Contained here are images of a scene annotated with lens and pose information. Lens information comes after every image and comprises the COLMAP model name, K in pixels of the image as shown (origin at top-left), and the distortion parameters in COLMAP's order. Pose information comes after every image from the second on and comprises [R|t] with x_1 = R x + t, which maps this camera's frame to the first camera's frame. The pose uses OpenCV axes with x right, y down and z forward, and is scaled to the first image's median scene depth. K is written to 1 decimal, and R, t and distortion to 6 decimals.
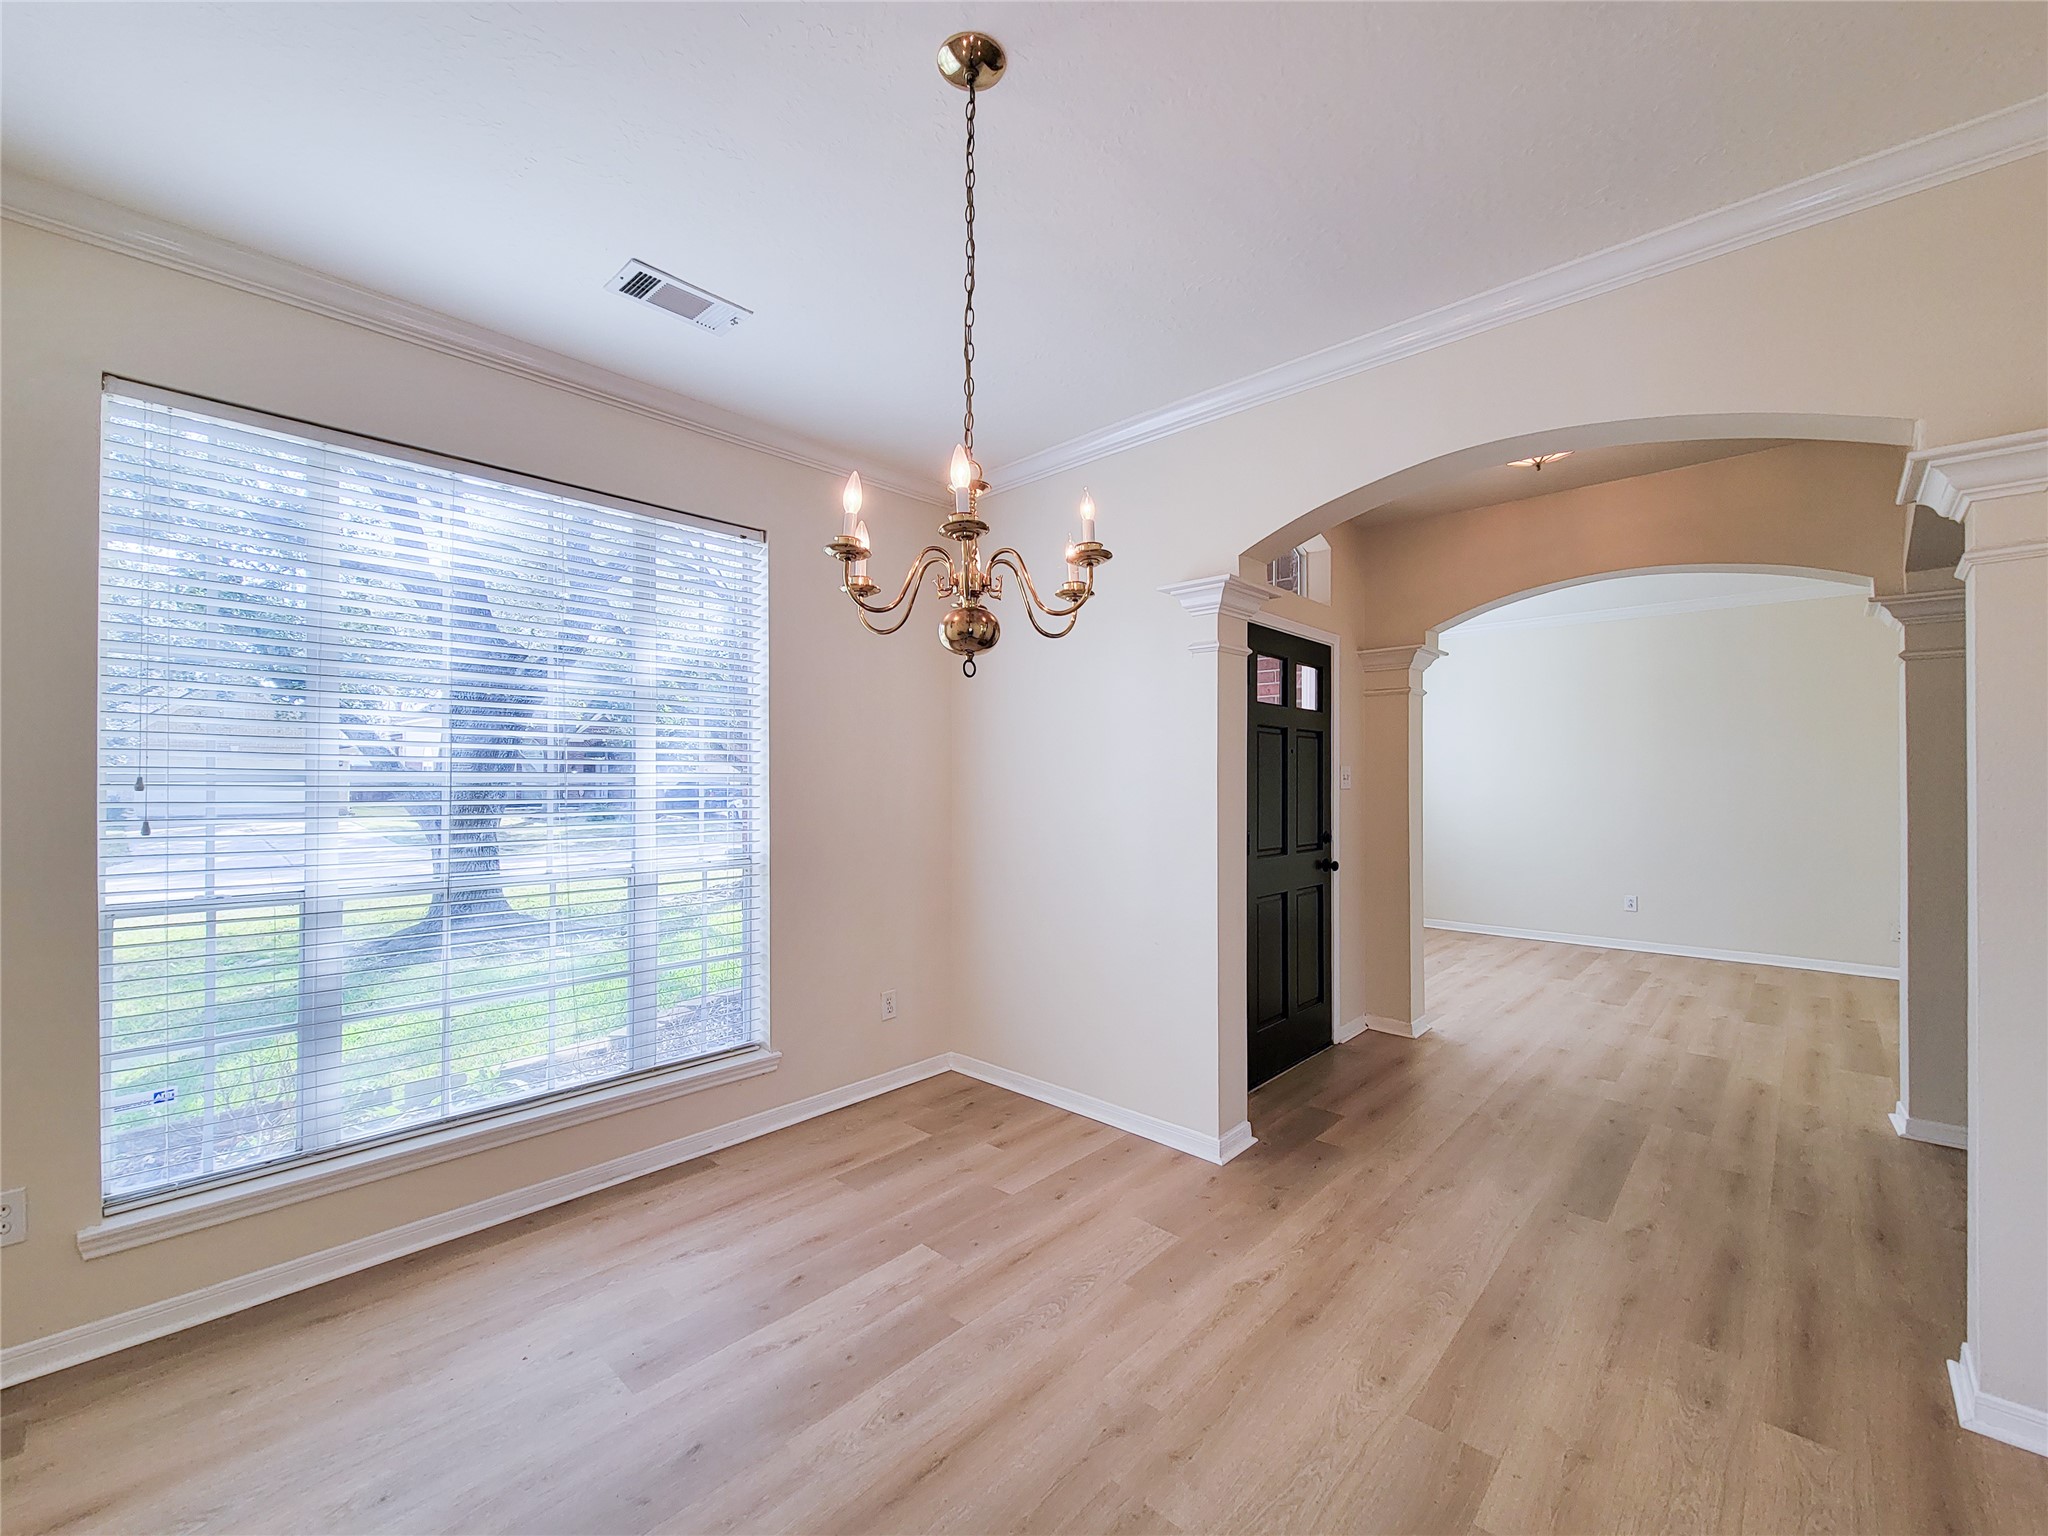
lens RADIAL K [[835.5, 0, 1024.0], [0, 835.5, 768.0], [0, 0, 1]] dist [0.000365, -0.000183]
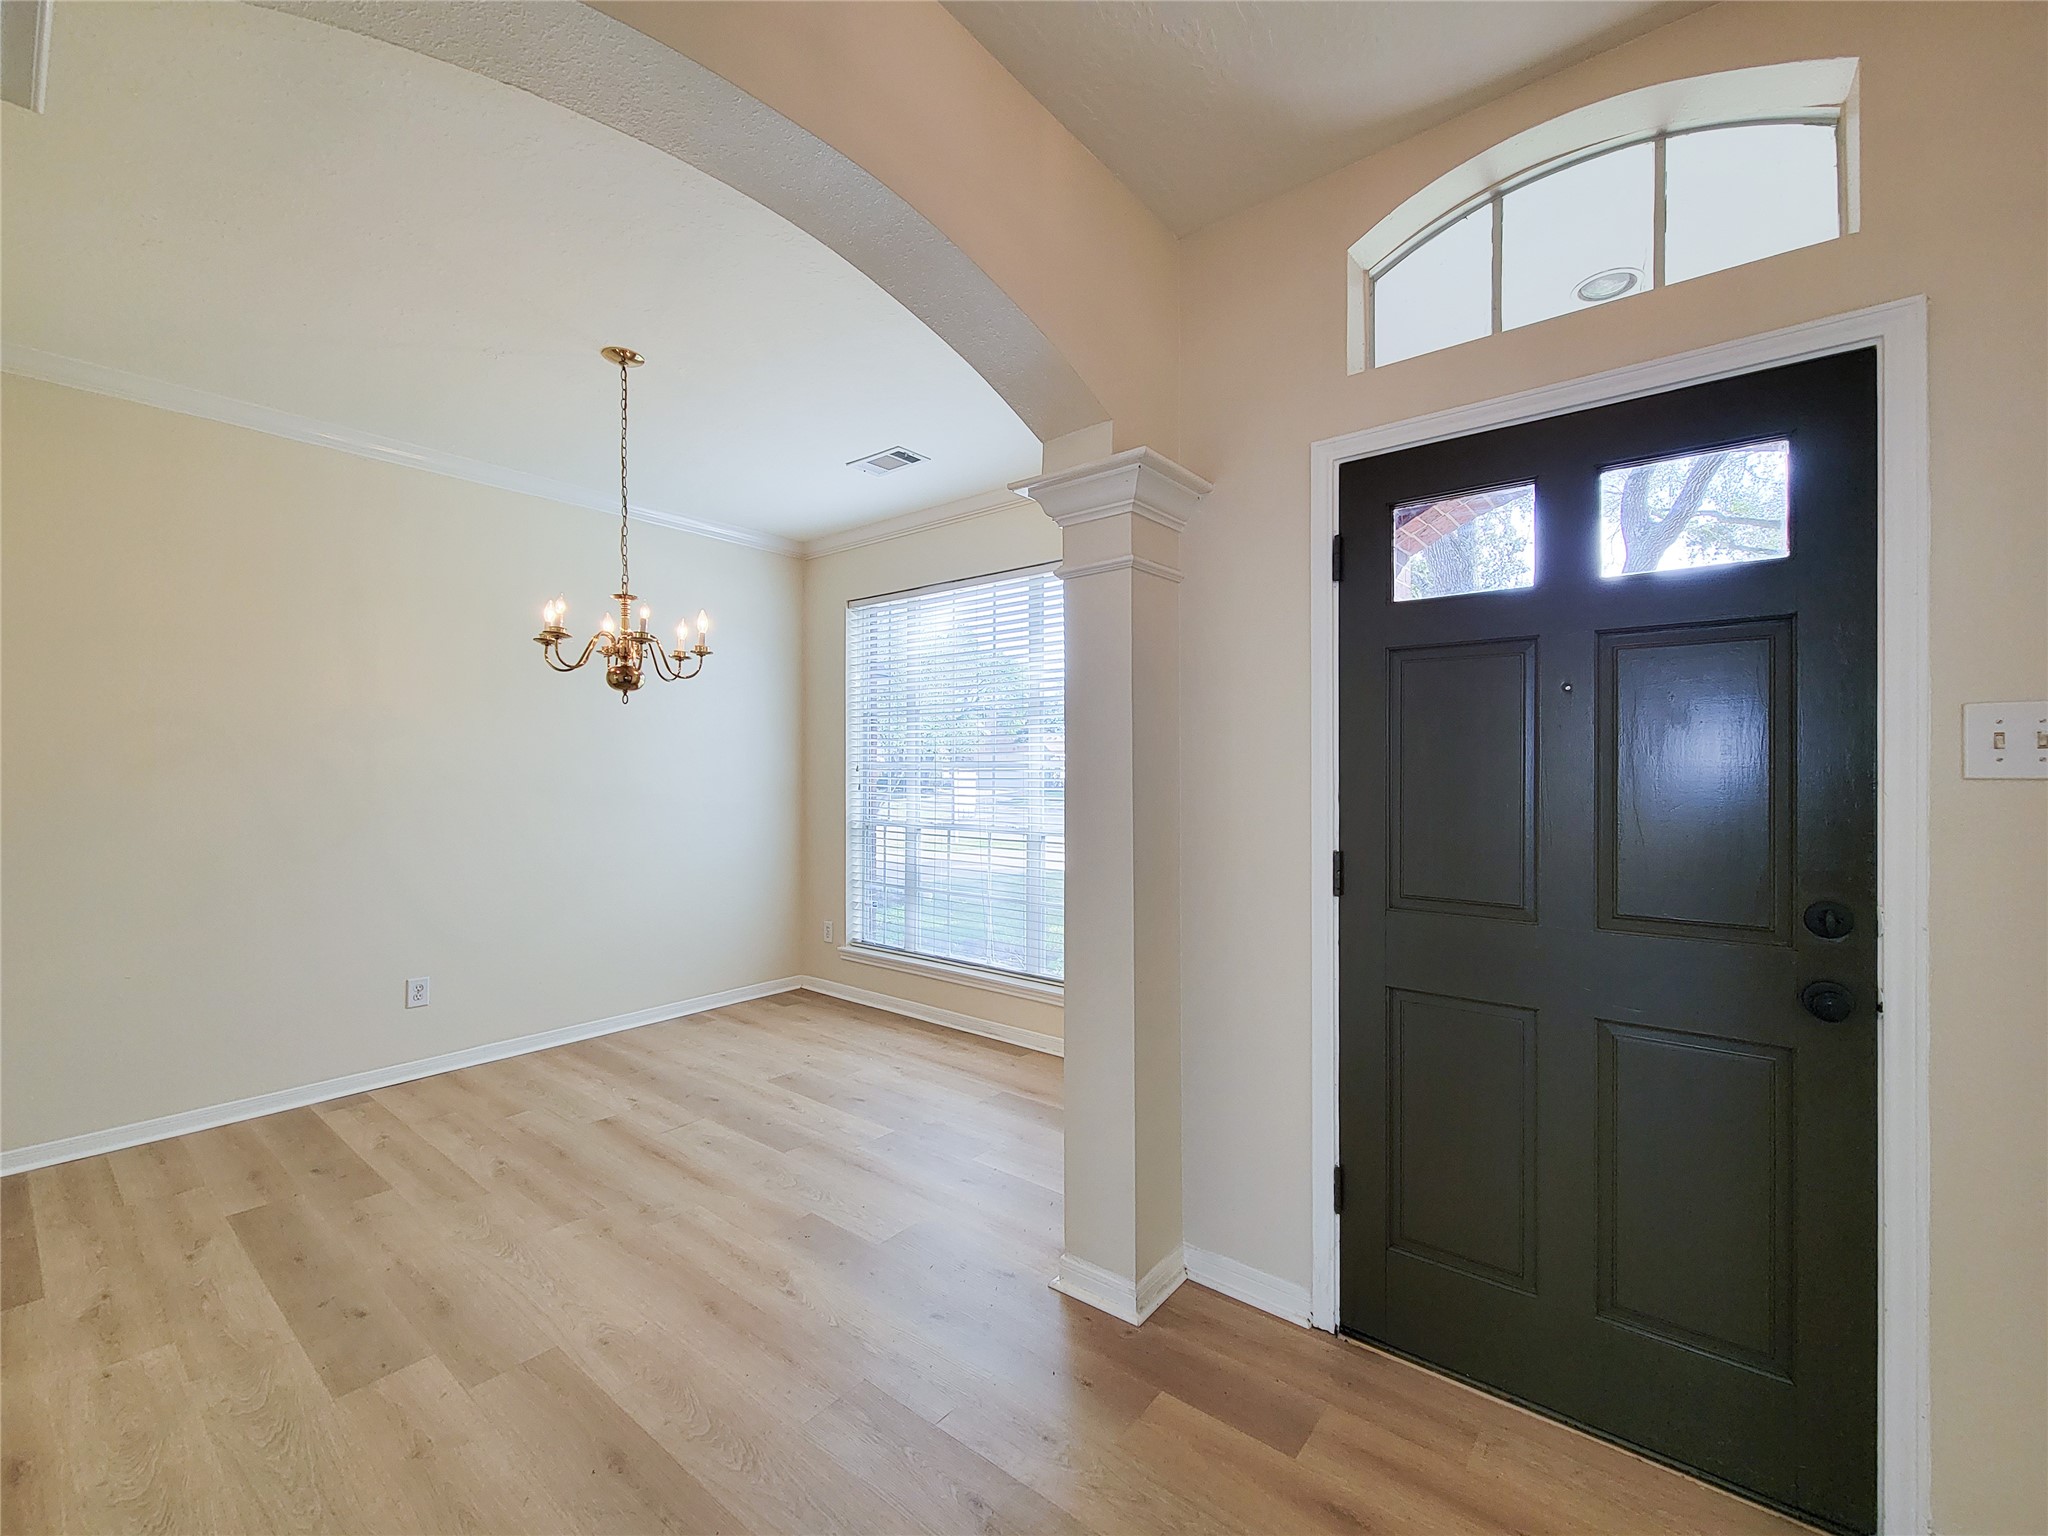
lens RADIAL K [[825.7, 0, 1035.6], [0, 825.7, 764.7], [0, 0, 1]] dist [0.000405, -0.000237]
pose [[0.092814, -0.010739, -0.995626, 1.090618], [0.014918, 0.999845, -0.009394, 0.030895], [0.995572, -0.013981, 0.092960, 1.052511]]
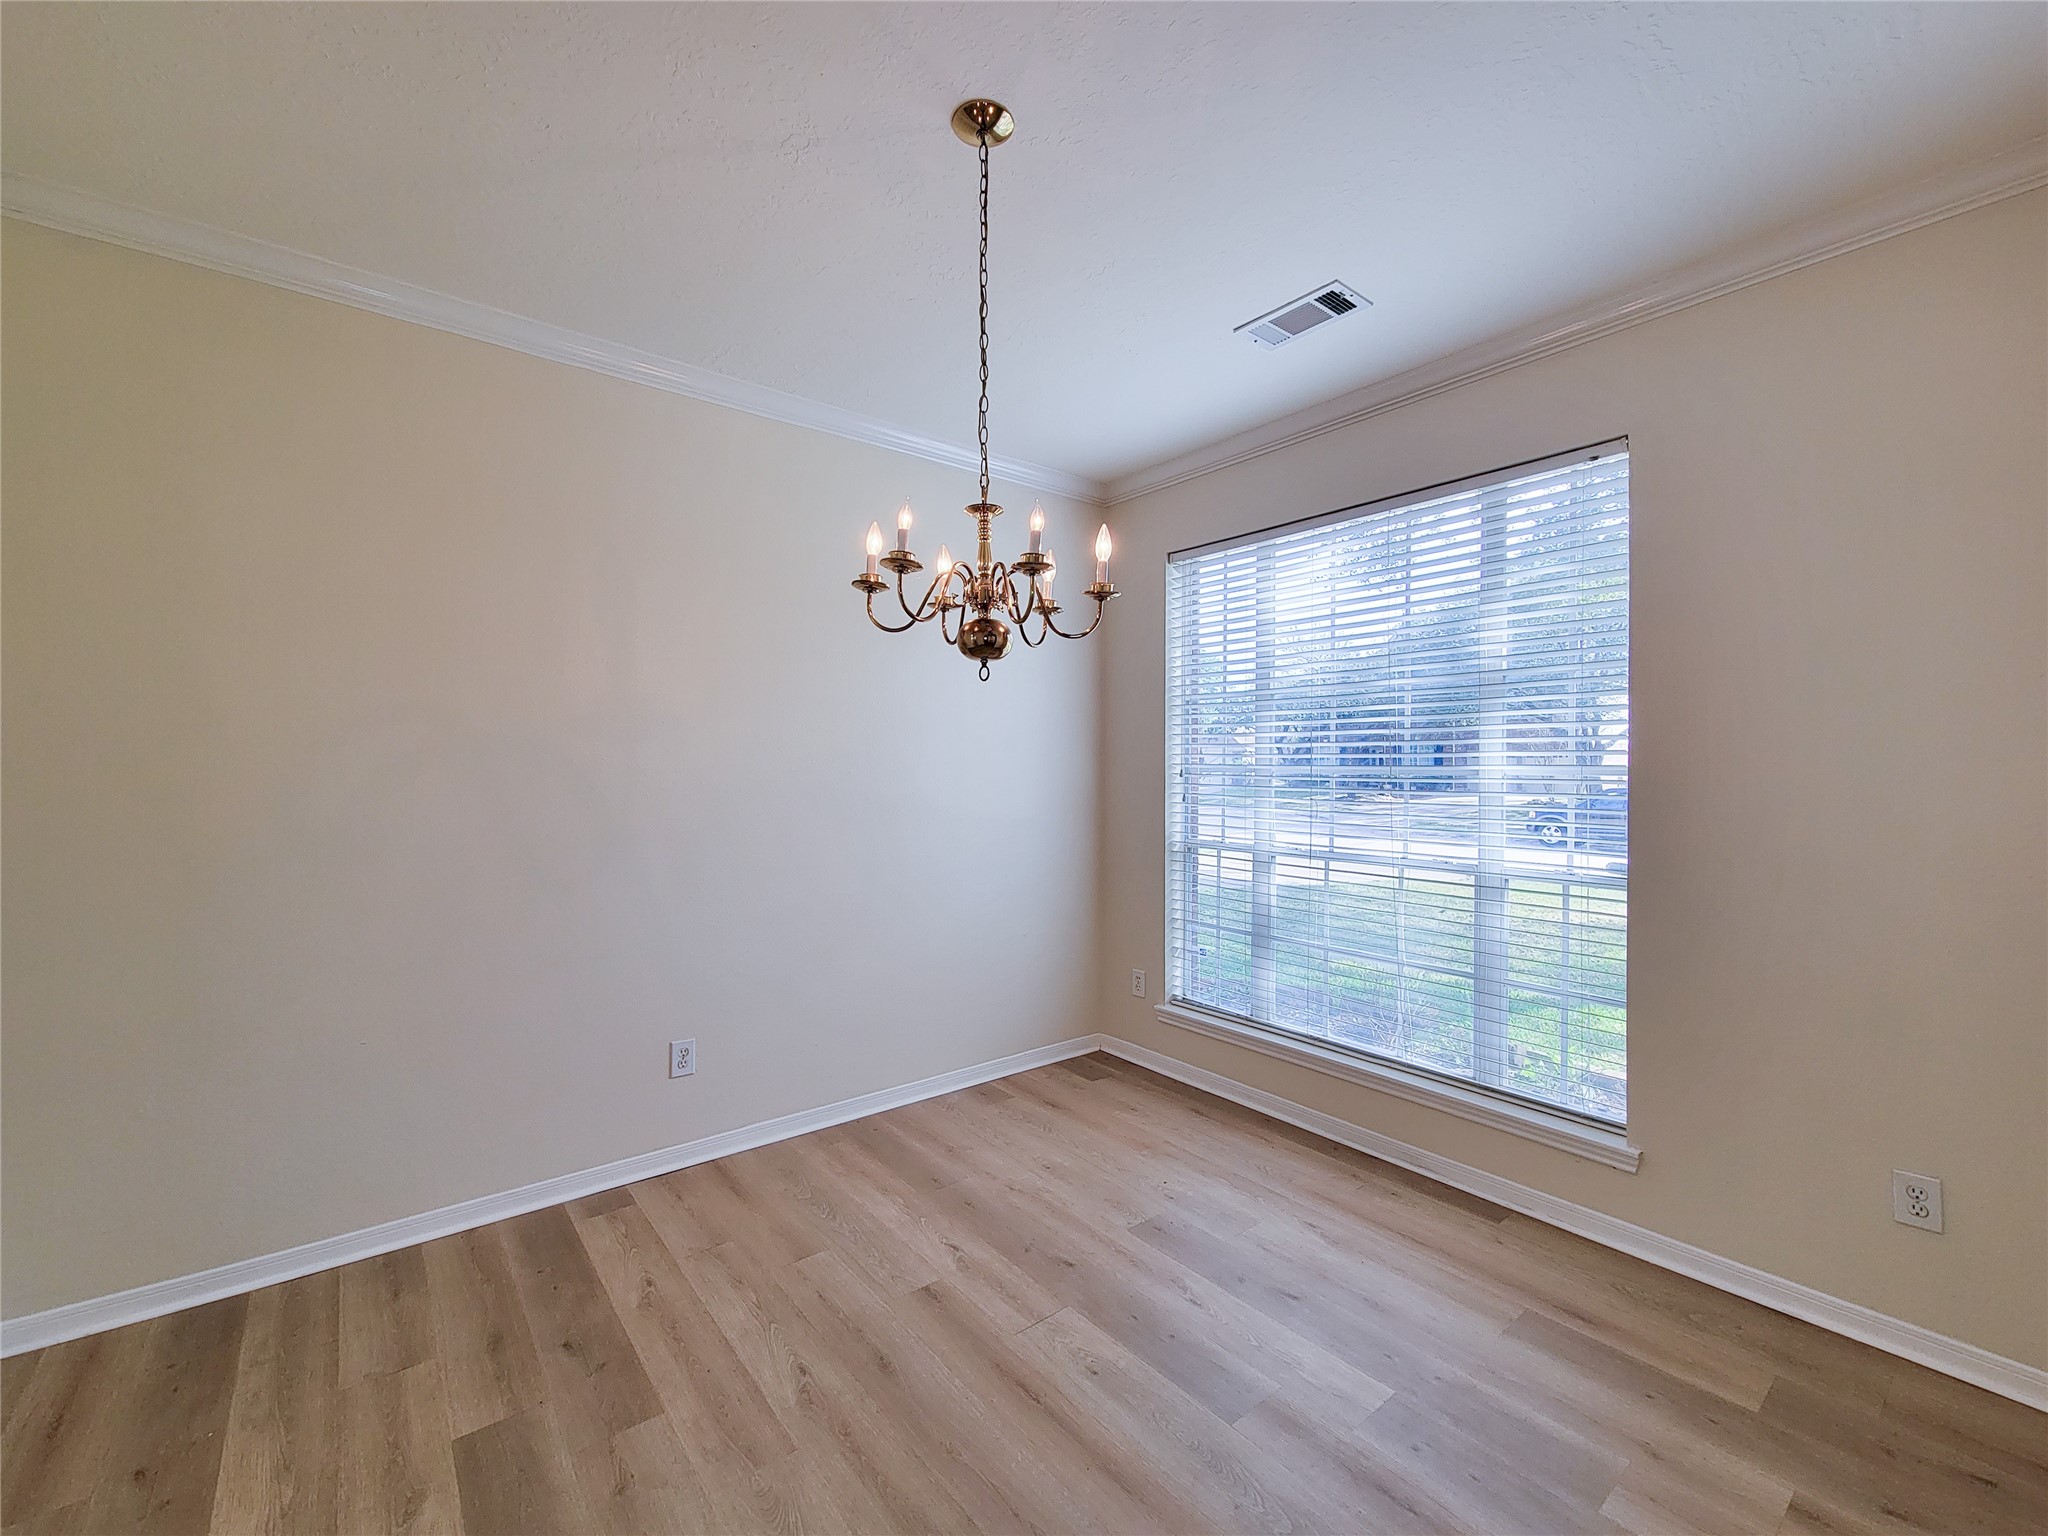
lens RADIAL K [[833.9, 0, 1024.0], [0, 833.9, 768.0], [0, 0, 1]] dist [0.002187, 0.000212]
pose [[-0.137144, -0.001259, -0.990550, 0.638045], [0.010586, 0.999940, -0.002736, 0.006970], [0.990495, -0.010861, -0.137123, 0.743511]]
